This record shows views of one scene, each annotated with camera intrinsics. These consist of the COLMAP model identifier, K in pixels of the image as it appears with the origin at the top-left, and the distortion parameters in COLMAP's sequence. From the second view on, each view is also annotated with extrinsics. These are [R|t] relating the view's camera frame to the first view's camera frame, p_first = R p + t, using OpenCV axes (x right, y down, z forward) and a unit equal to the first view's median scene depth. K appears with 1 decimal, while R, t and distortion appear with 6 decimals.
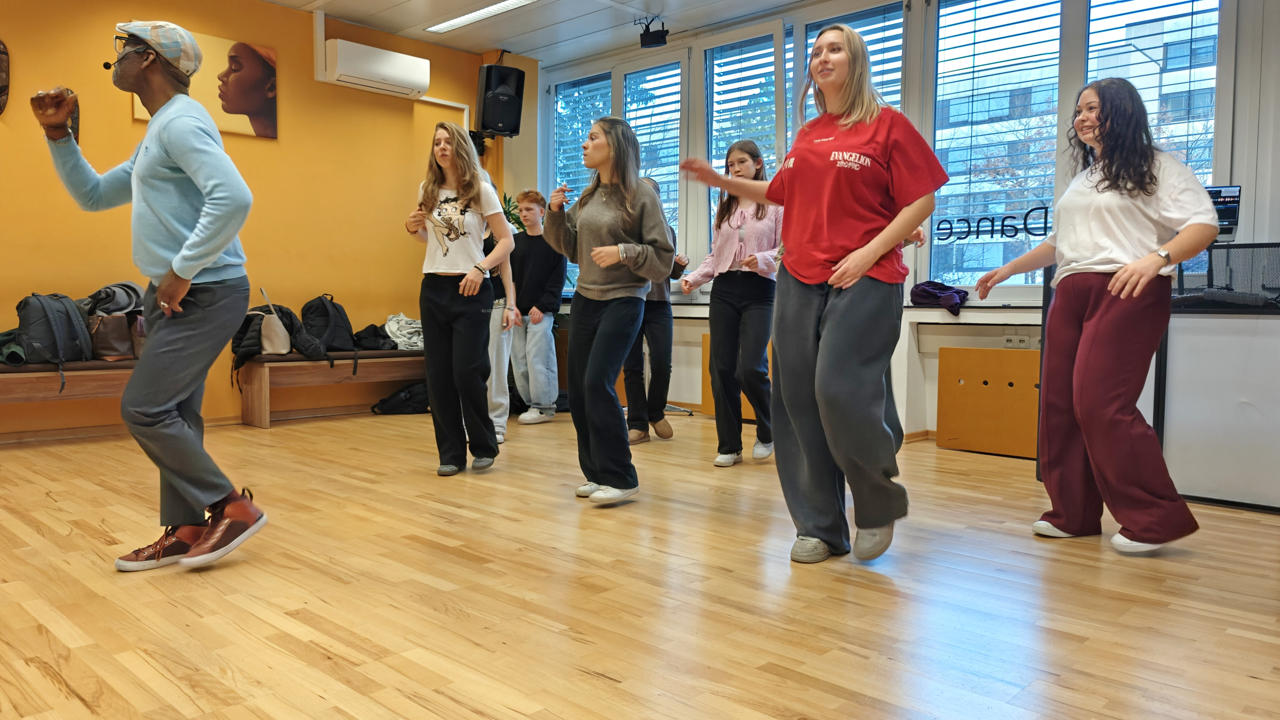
lens RADIAL K [[896.5, 0, 637.6], [0, 896.5, 359.2], [0, 0, 1]] dist [0.006509, -0.031906]
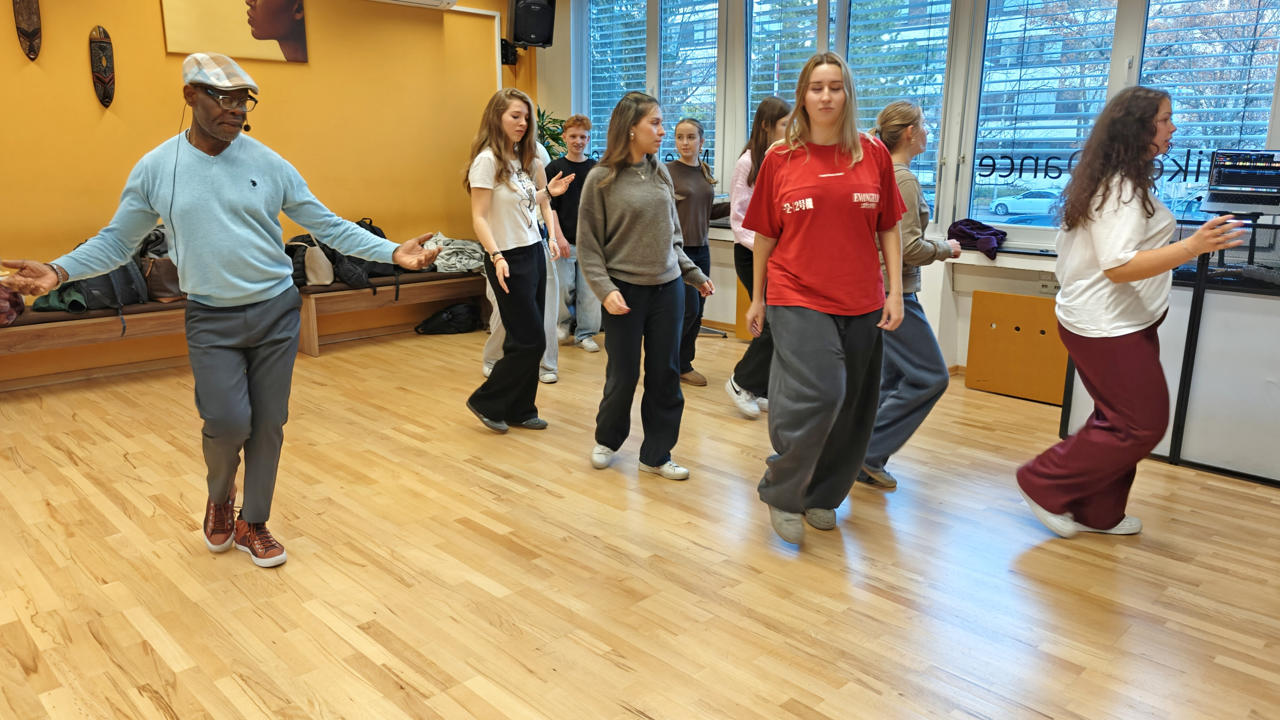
lens RADIAL K [[894.7, 0, 639.3], [0, 894.7, 363.2], [0, 0, 1]] dist [-0.010833, -0.007116]
pose [[0.999369, 0.005519, -0.035077, -0.003704], [0.000567, 0.985241, 0.171172, -0.160740], [0.035504, -0.171084, 0.984617, -0.018877]]
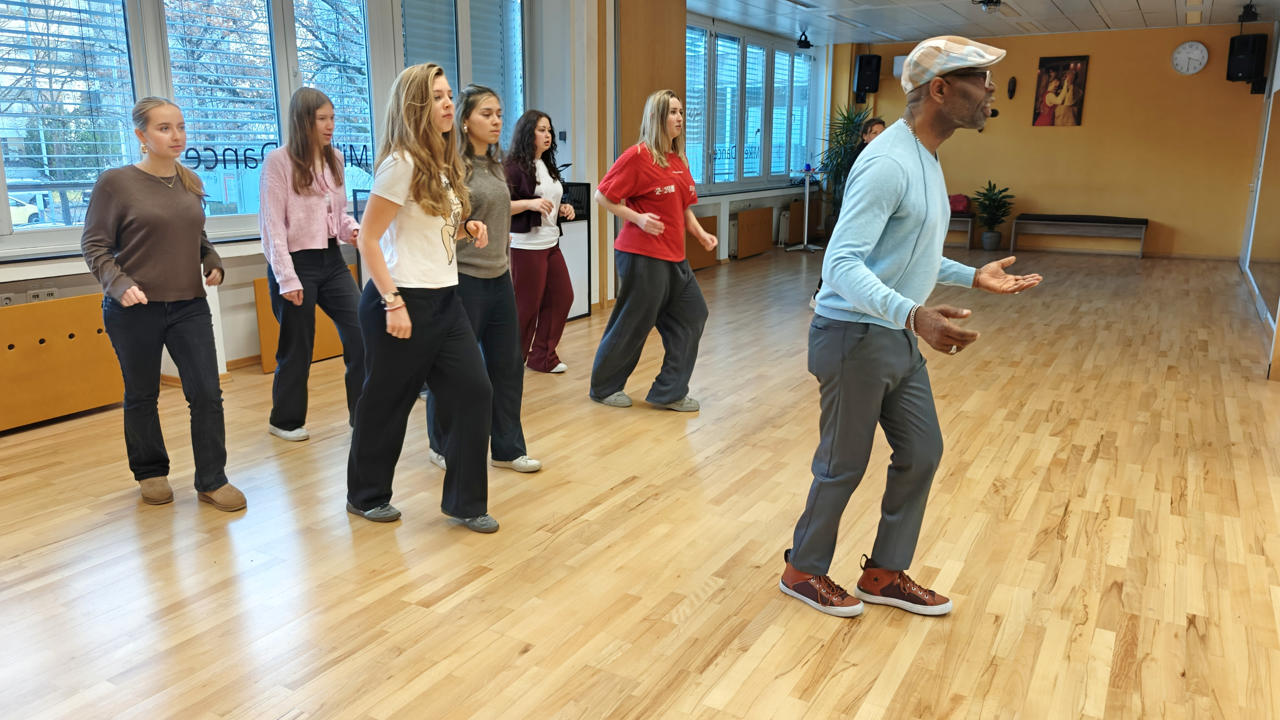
lens RADIAL K [[882.5, 0, 640.0], [0, 882.5, 360.0], [0, 0, 1]] dist [0.049126, -0.000147]
pose [[-0.211601, -0.238782, 0.947738, -1.182960], [0.049056, 0.965879, 0.254305, -0.254235], [-0.976124, 0.100303, -0.192668, 1.212098]]
